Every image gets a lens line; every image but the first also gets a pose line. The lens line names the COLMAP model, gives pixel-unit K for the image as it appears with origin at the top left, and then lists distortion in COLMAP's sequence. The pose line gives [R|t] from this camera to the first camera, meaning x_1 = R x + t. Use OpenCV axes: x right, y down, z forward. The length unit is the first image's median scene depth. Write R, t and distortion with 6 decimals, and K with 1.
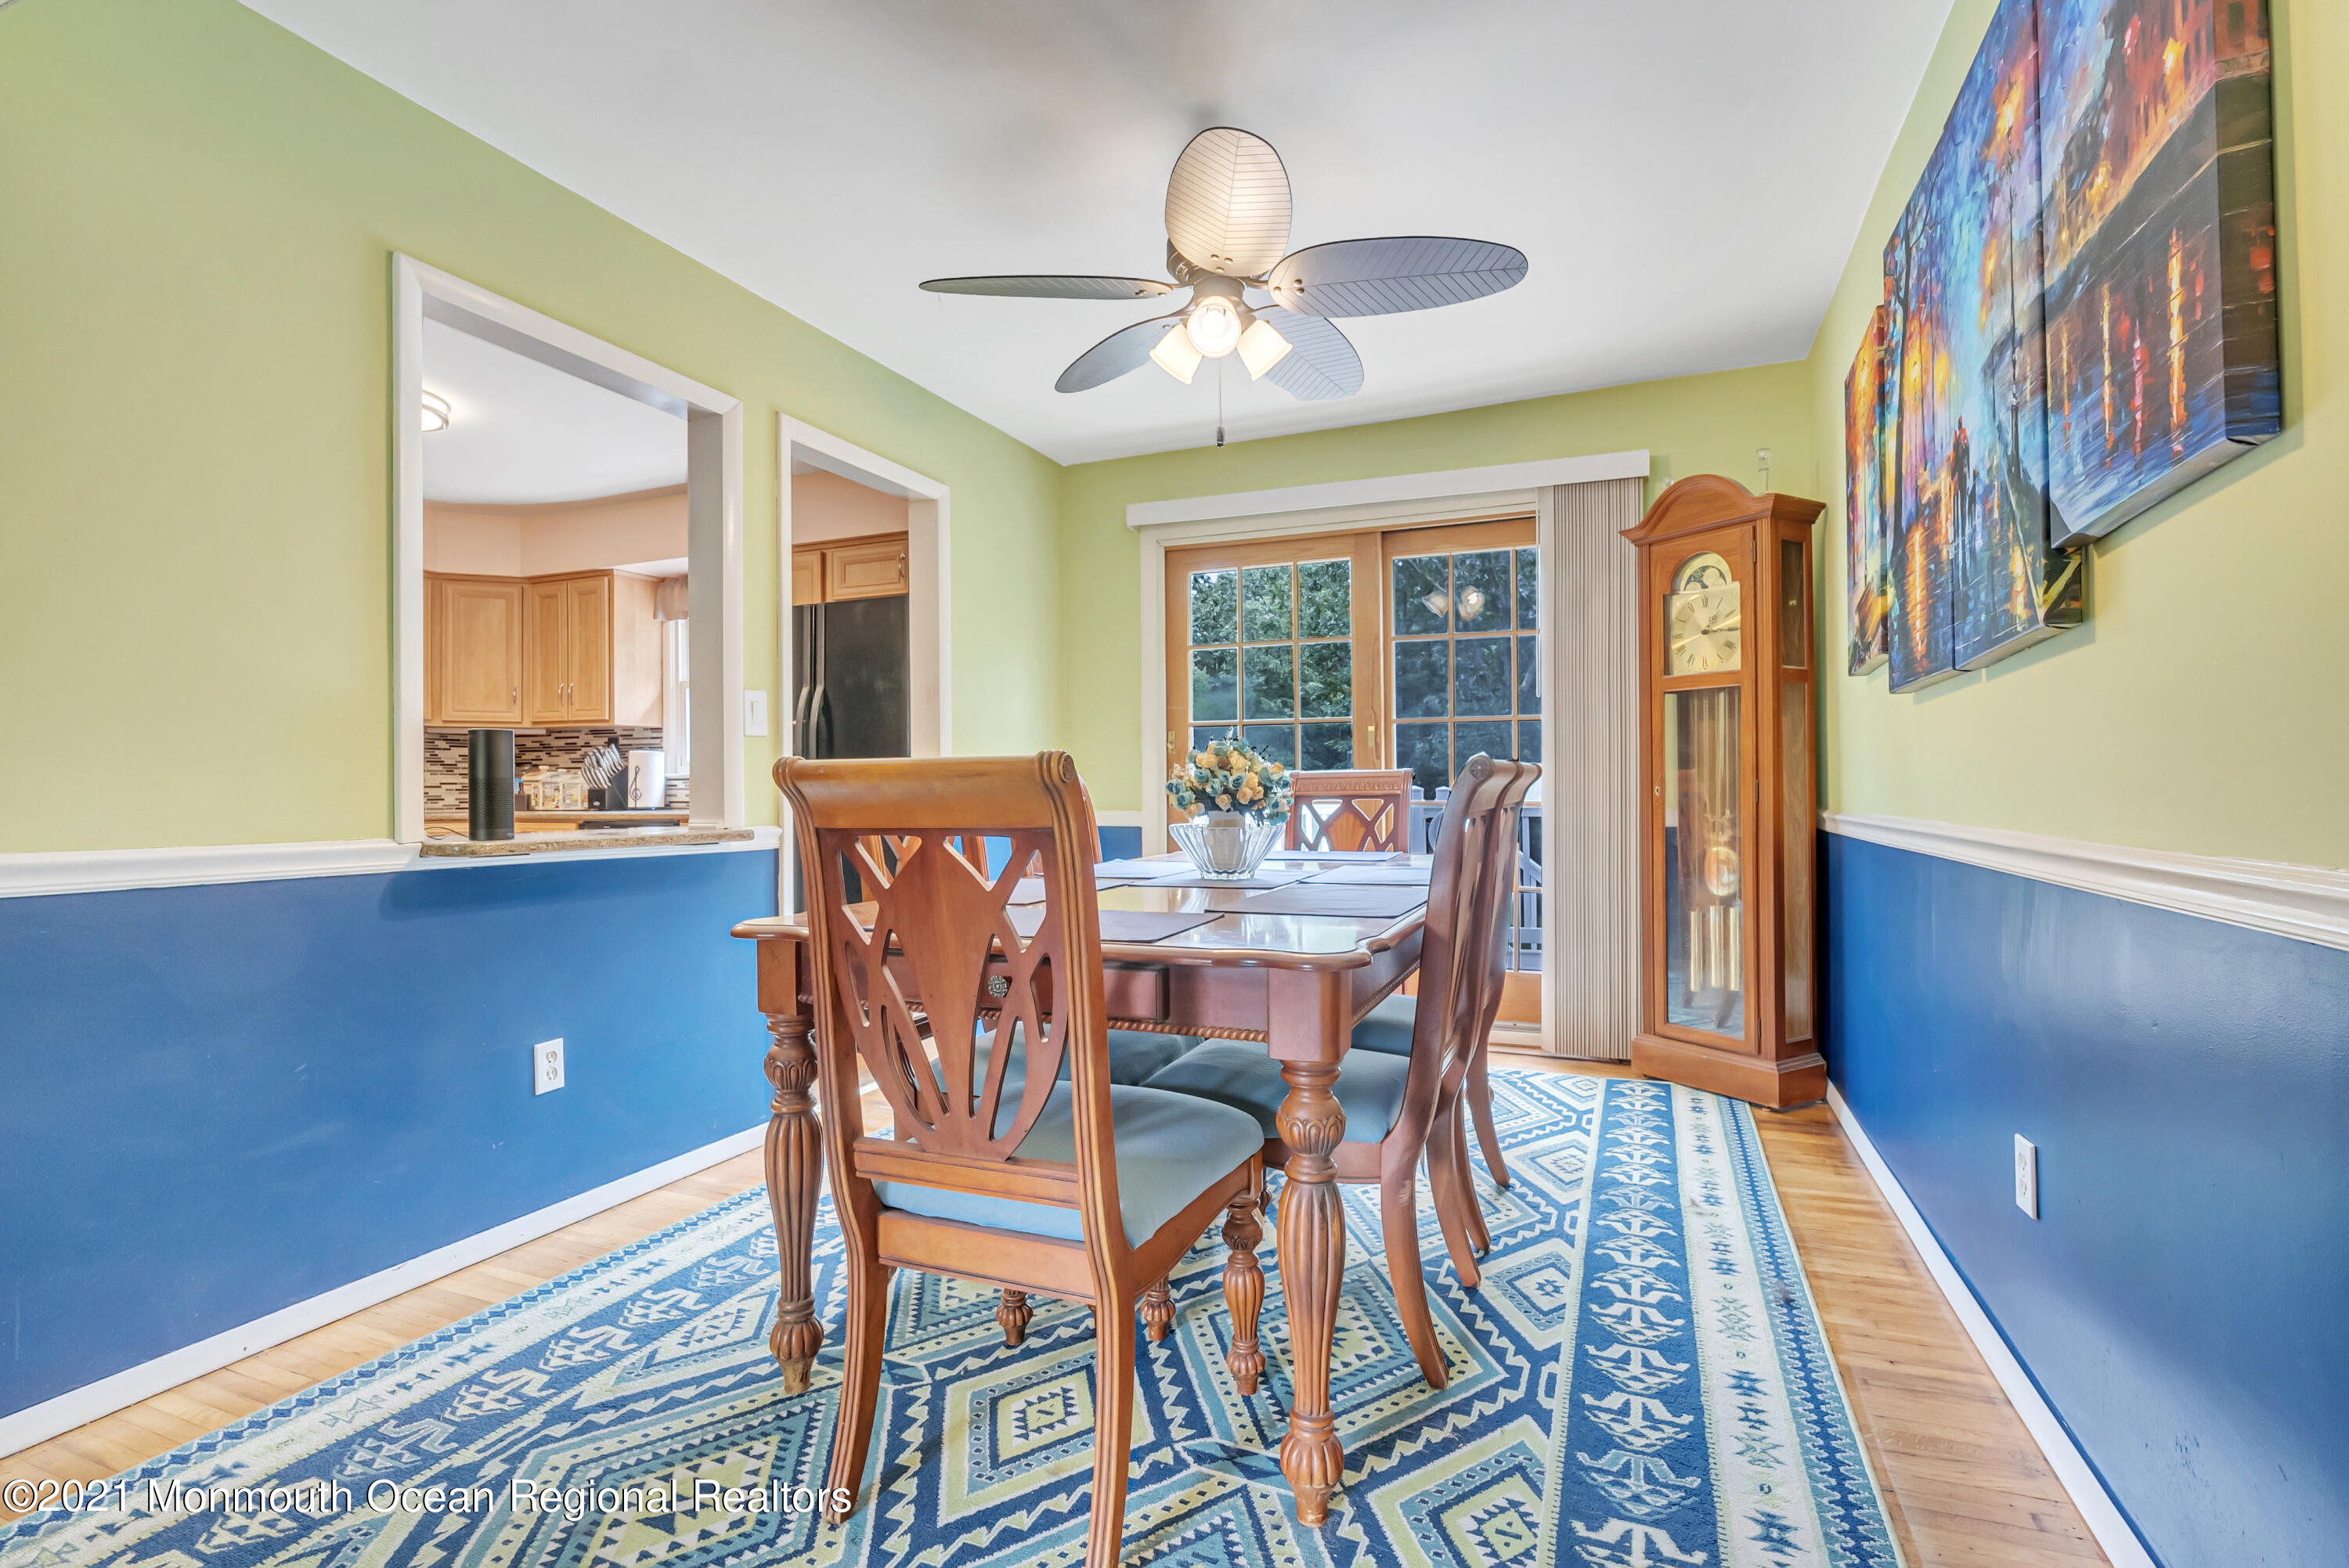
lens RADIAL K [[1058.8, 0, 1176.0], [0, 1058.8, 775.4], [0, 0, 1]] dist [-0.011548, 0.004200]
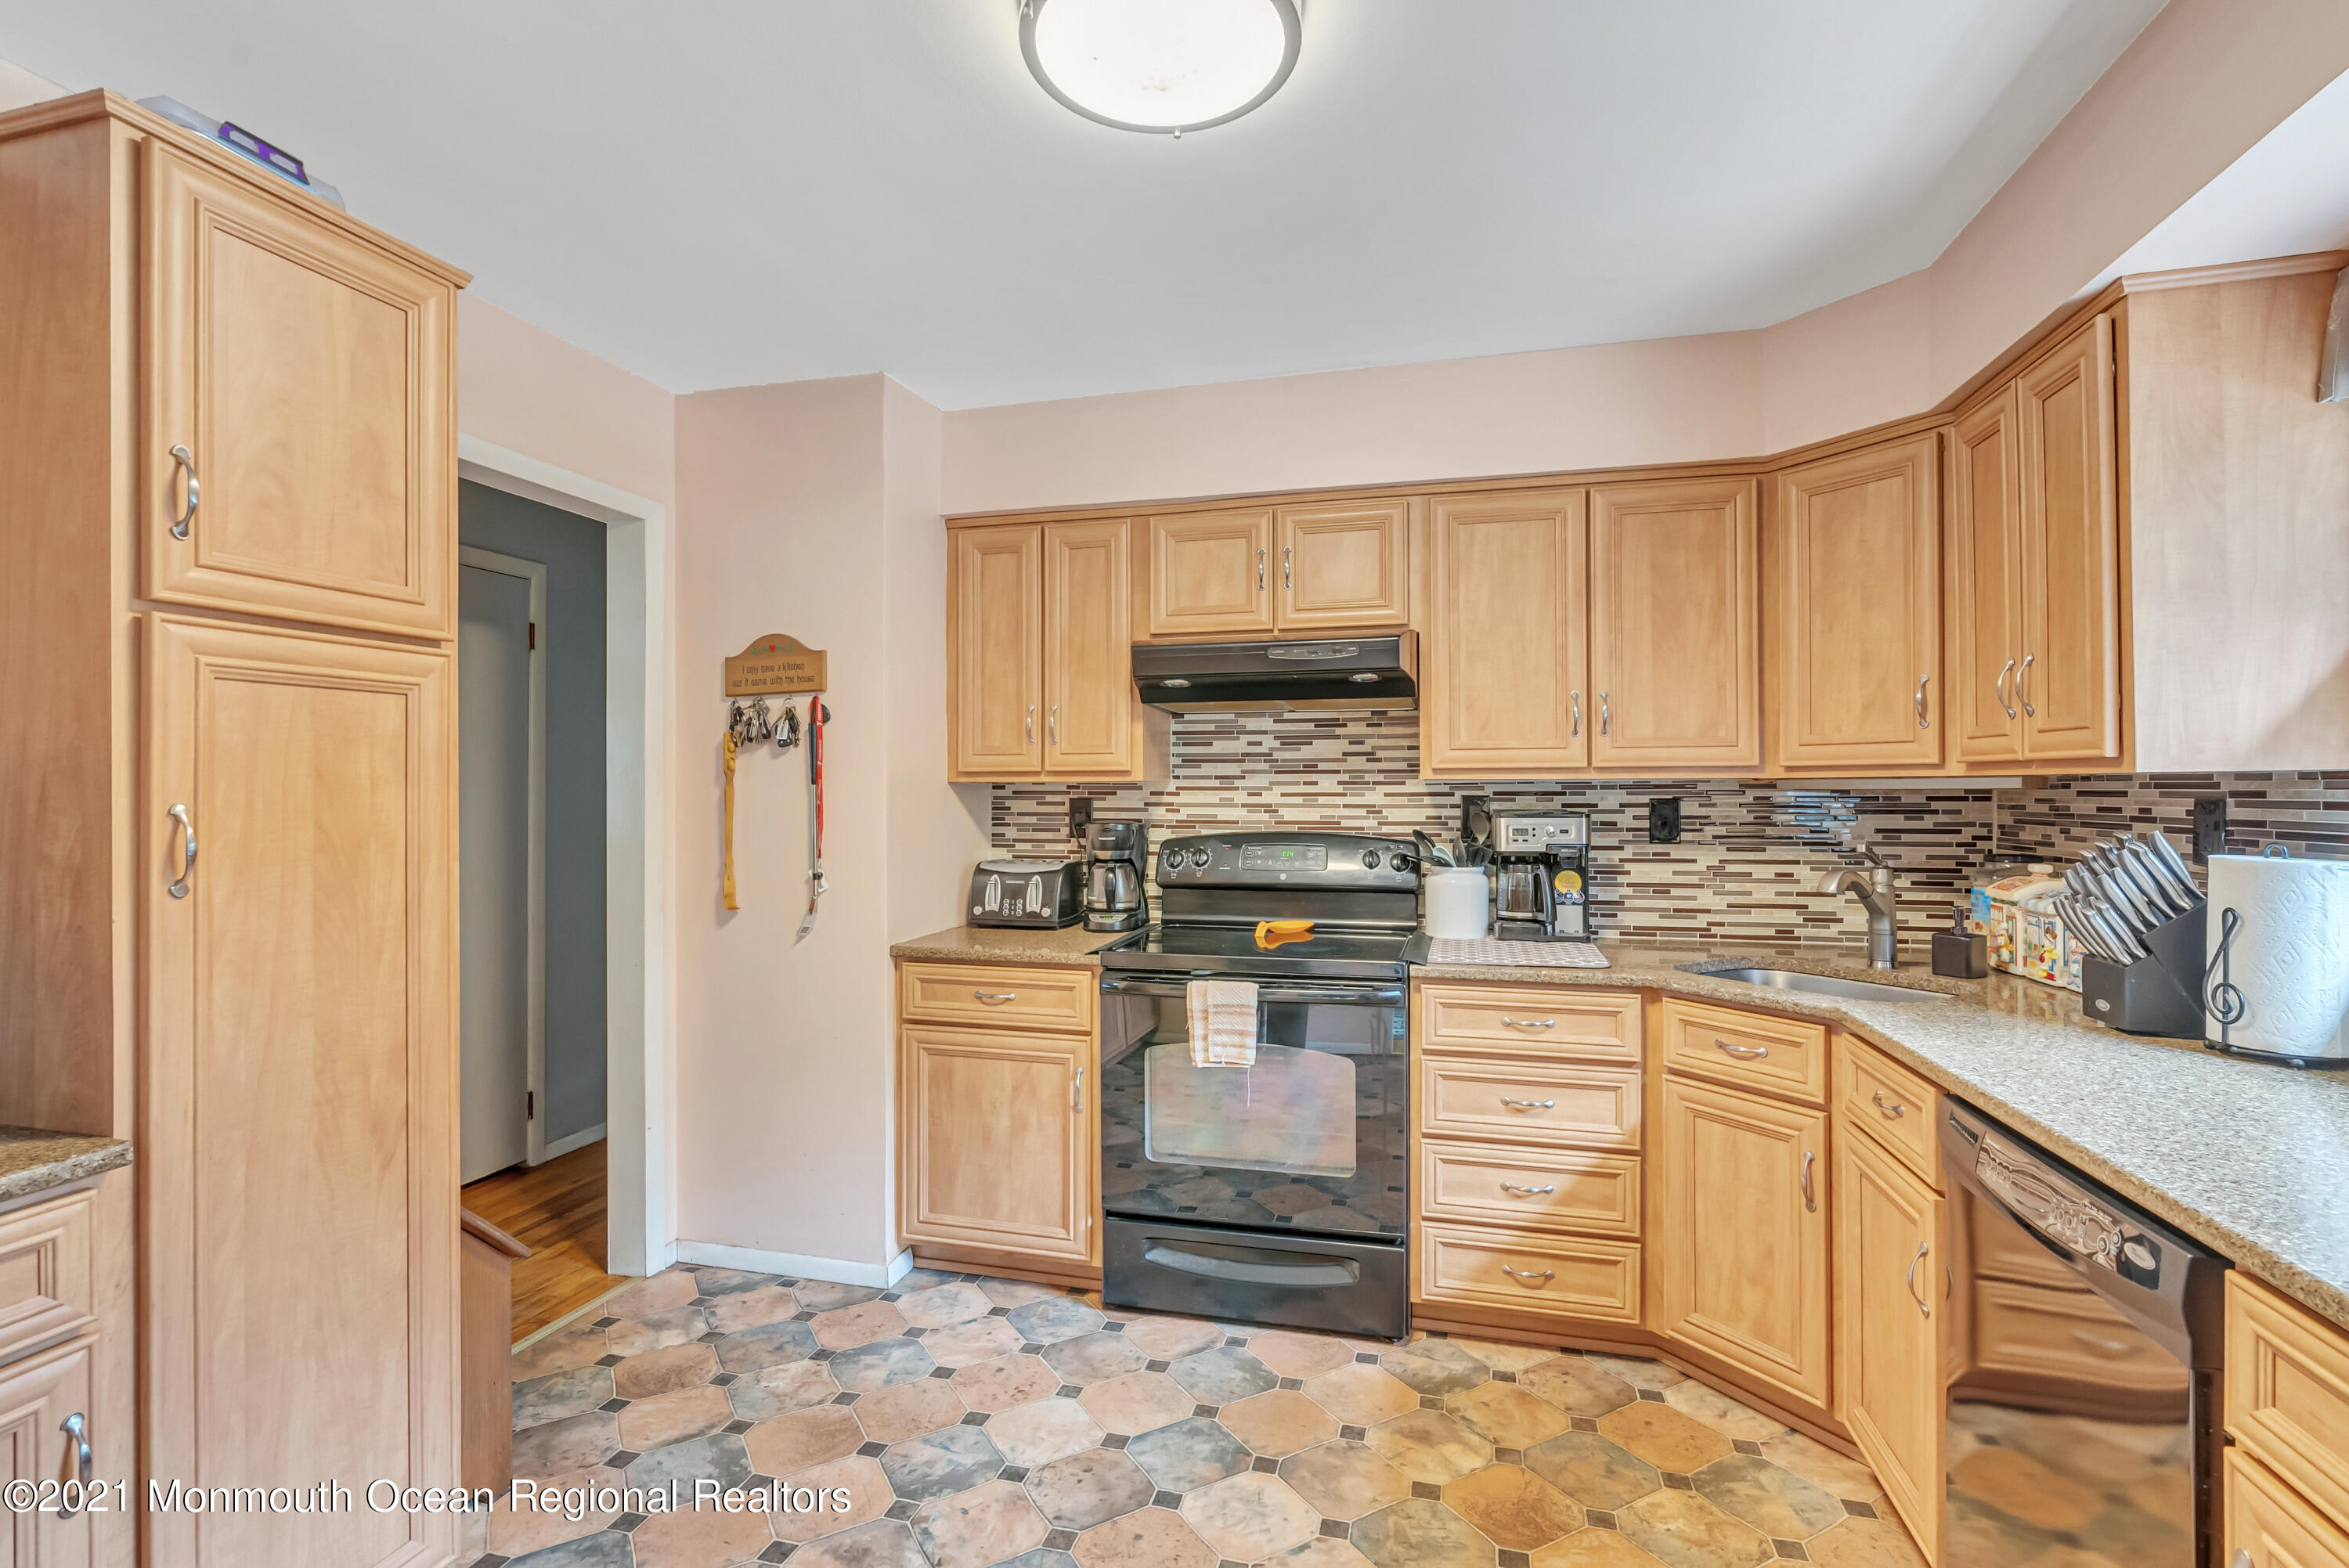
lens RADIAL K [[1096.4, 0, 1181.9], [0, 1096.4, 778.8], [0, 0, 1]] dist [-0.009748, 0.001728]
pose [[0.133073, -0.005774, -0.991089, -0.305804], [0.012808, 0.999910, -0.004106, -0.059685], [0.991024, -0.012148, 0.133135, 0.832020]]
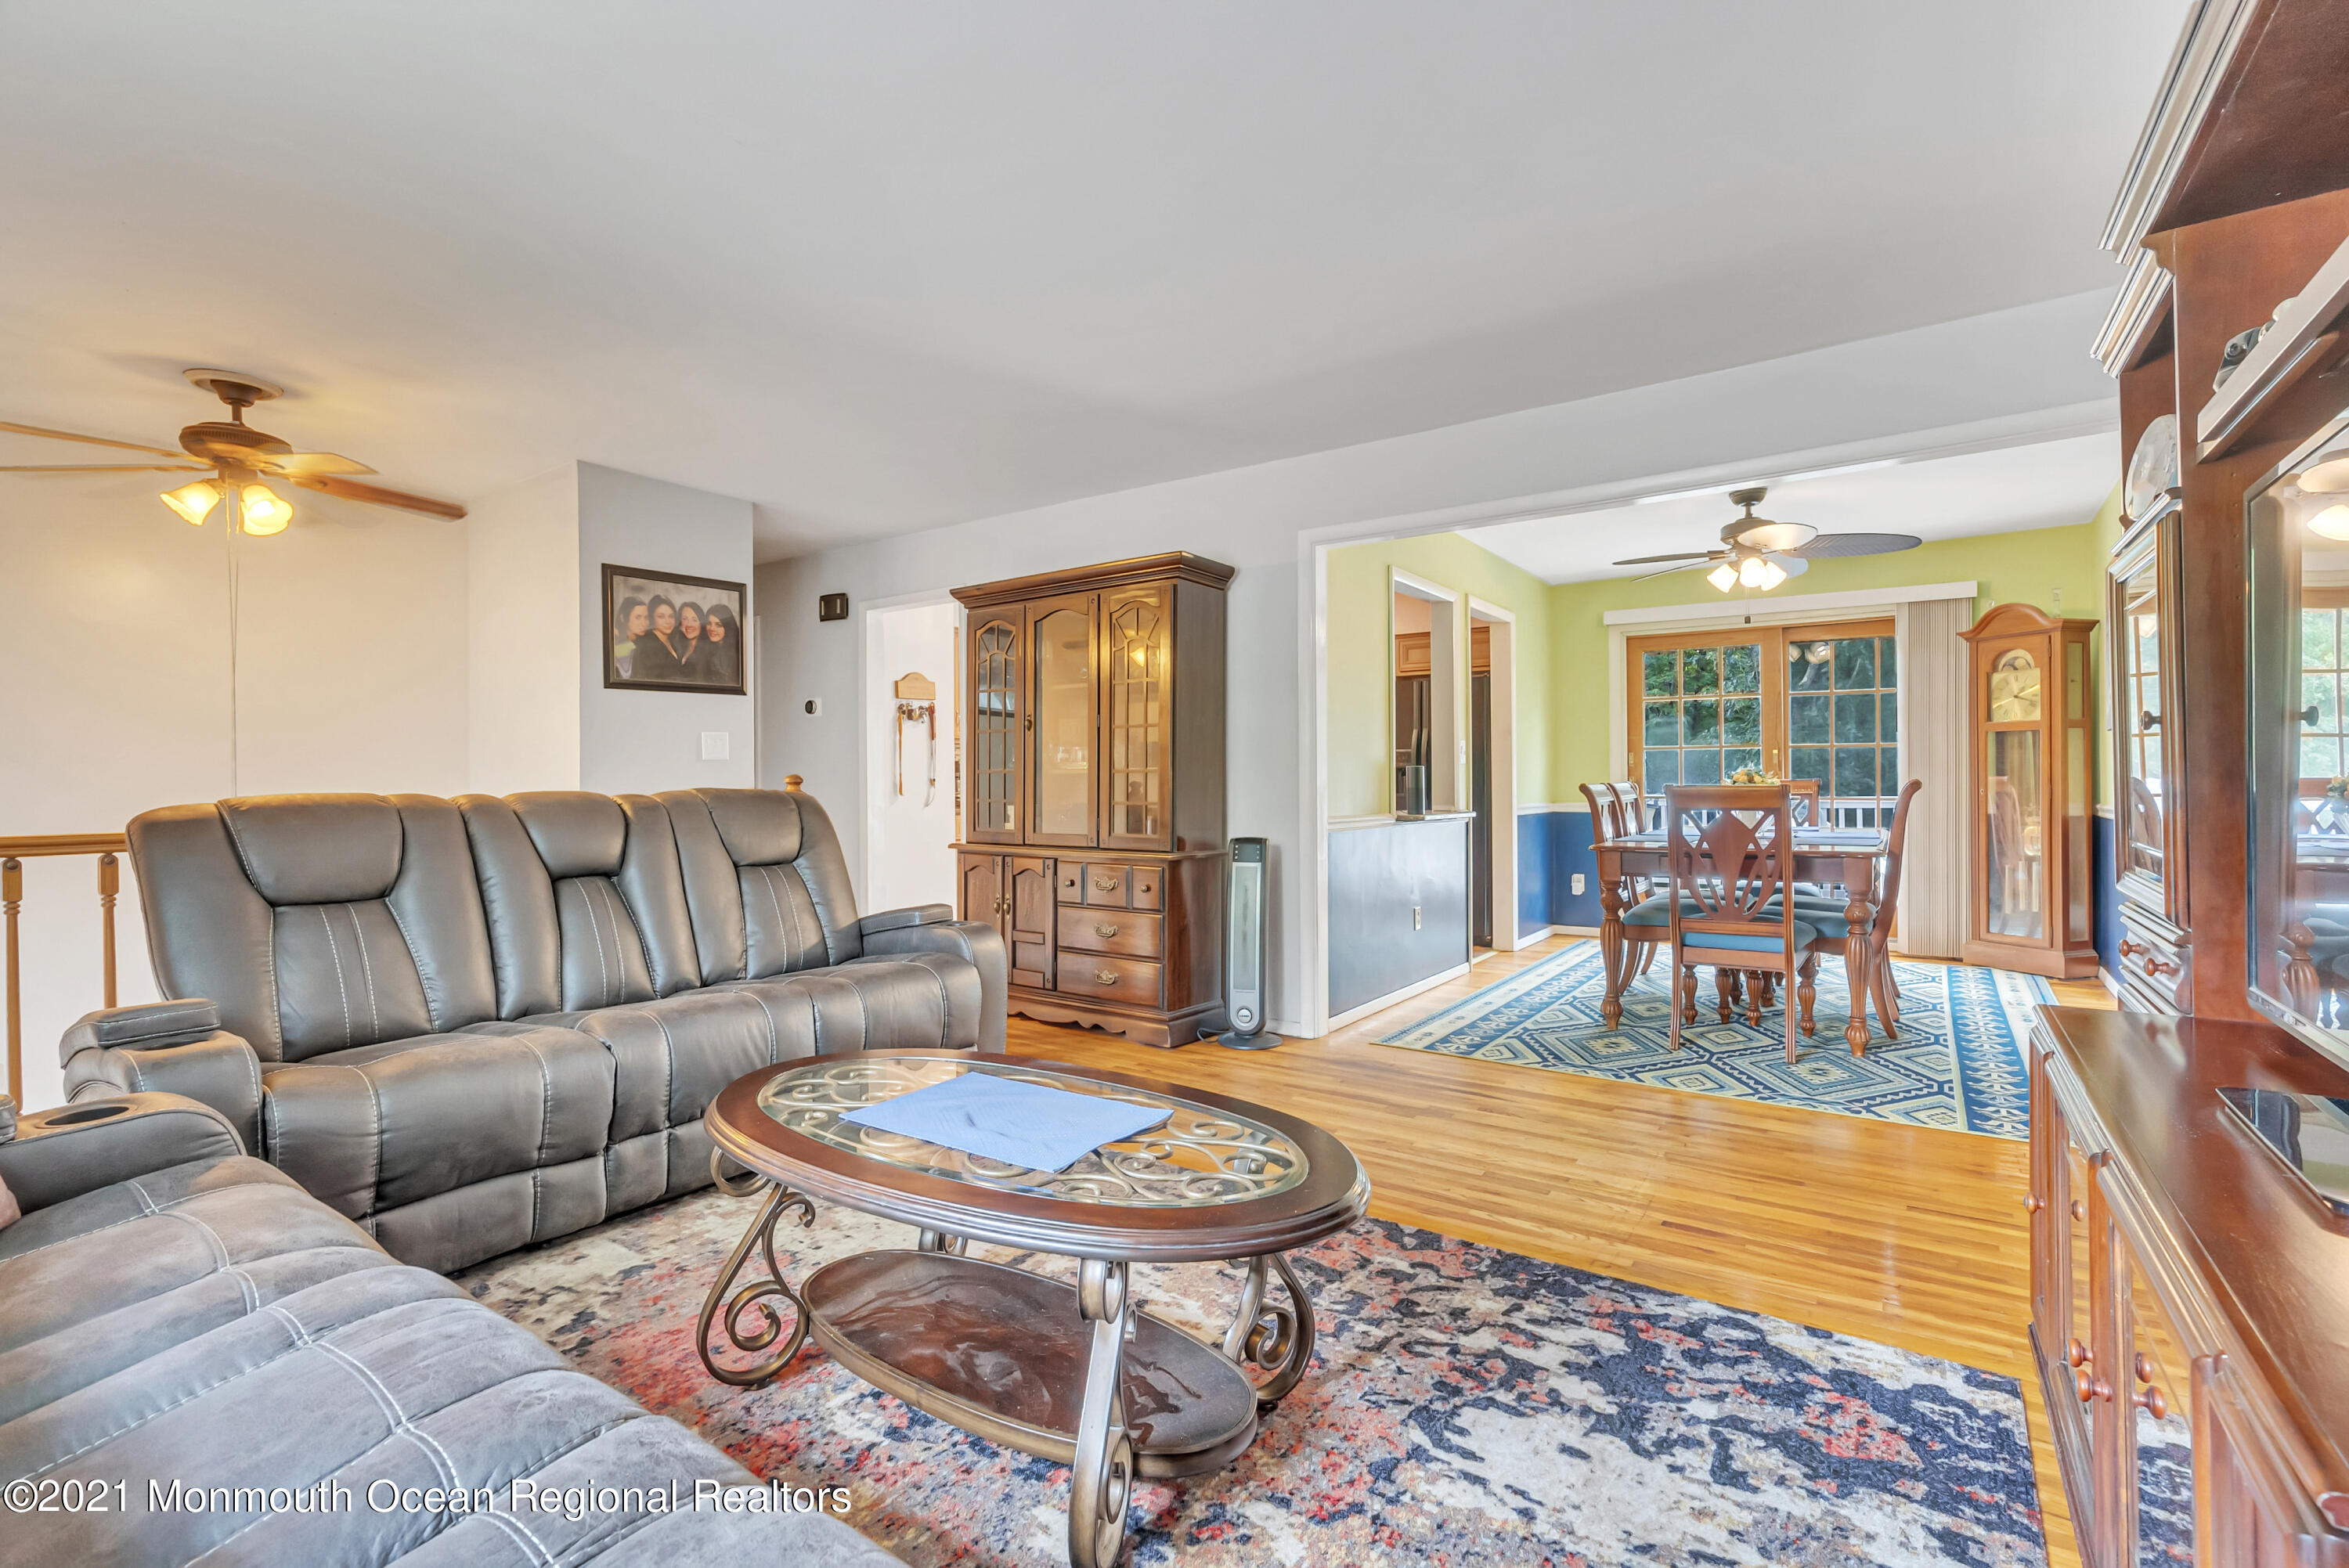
lens RADIAL K [[1058.8, 0, 1169.8], [0, 1058.8, 782.0], [0, 0, 1]] dist [-0.011548, 0.004200]
pose [[0.977999, -0.002224, -0.208600, -0.370444], [0.004041, 0.999957, 0.008289, -0.016123], [0.208572, -0.008950, 0.977966, -0.730617]]
